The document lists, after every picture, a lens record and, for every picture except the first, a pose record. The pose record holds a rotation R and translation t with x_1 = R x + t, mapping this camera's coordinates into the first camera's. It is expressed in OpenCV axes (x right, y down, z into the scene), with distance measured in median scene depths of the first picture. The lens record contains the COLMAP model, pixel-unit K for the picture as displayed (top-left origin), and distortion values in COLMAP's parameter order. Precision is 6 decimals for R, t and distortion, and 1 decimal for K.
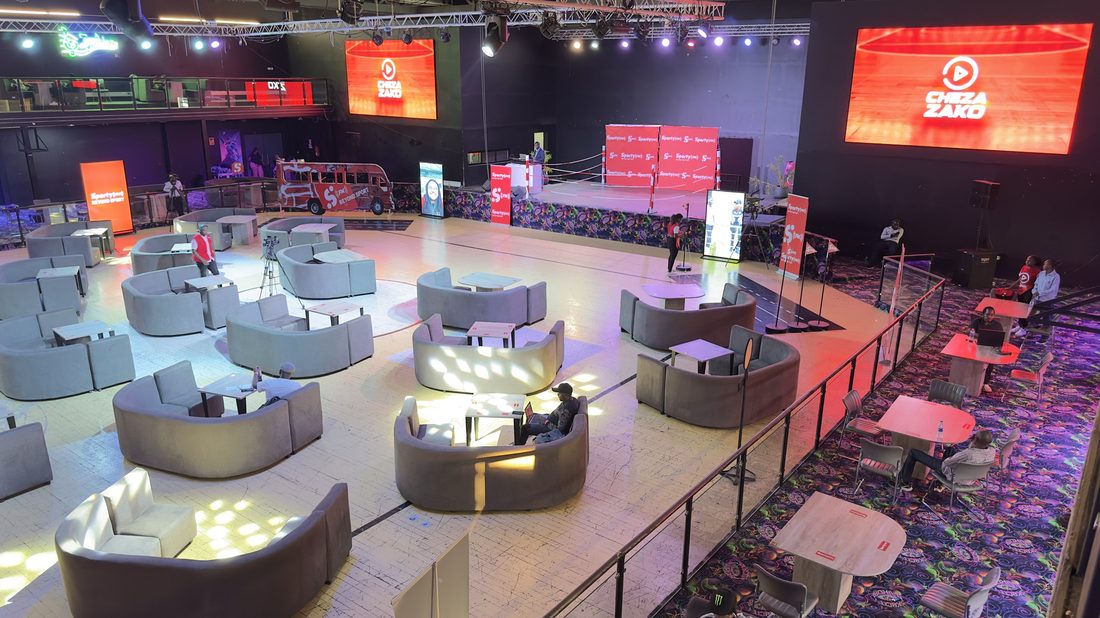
lens RADIAL K [[758.2, 0, 549.6], [0, 758.2, 335.1], [0, 0, 1]] dist [0.117216, -0.151294]
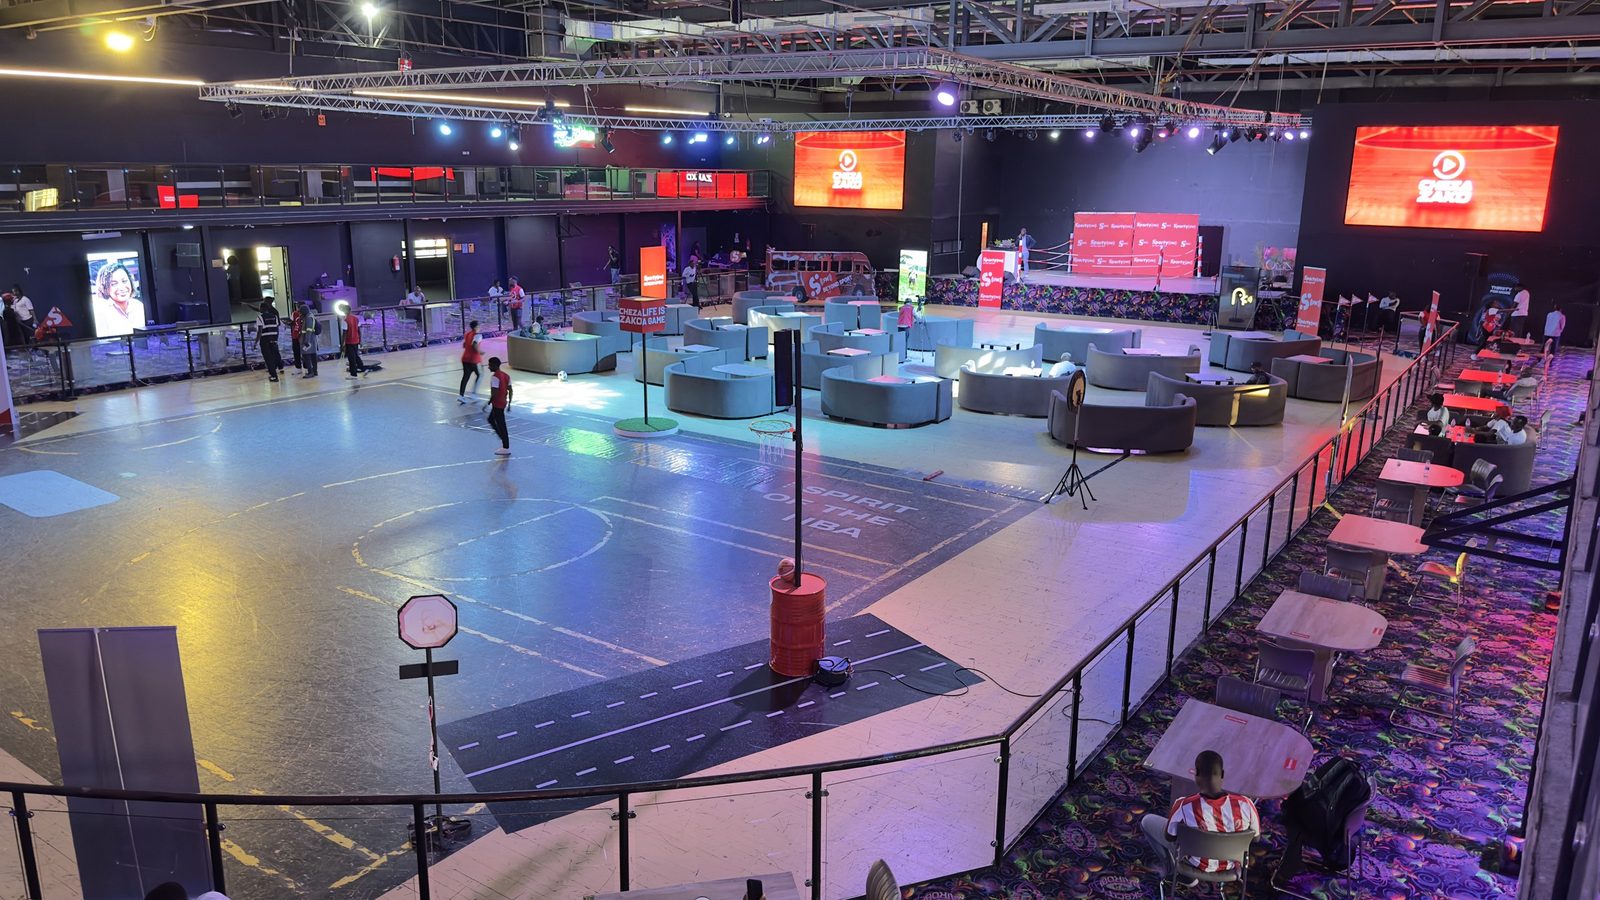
lens RADIAL K [[1122.5, 0, 800.0], [0, 1122.5, 450.0], [0, 0, 1]] dist [0.166663, -0.227534]
pose [[0.998890, -0.007272, 0.046540, -0.397230], [0.010803, 0.997044, -0.076070, 0.160227], [-0.045849, 0.076489, 0.996016, -0.495917]]
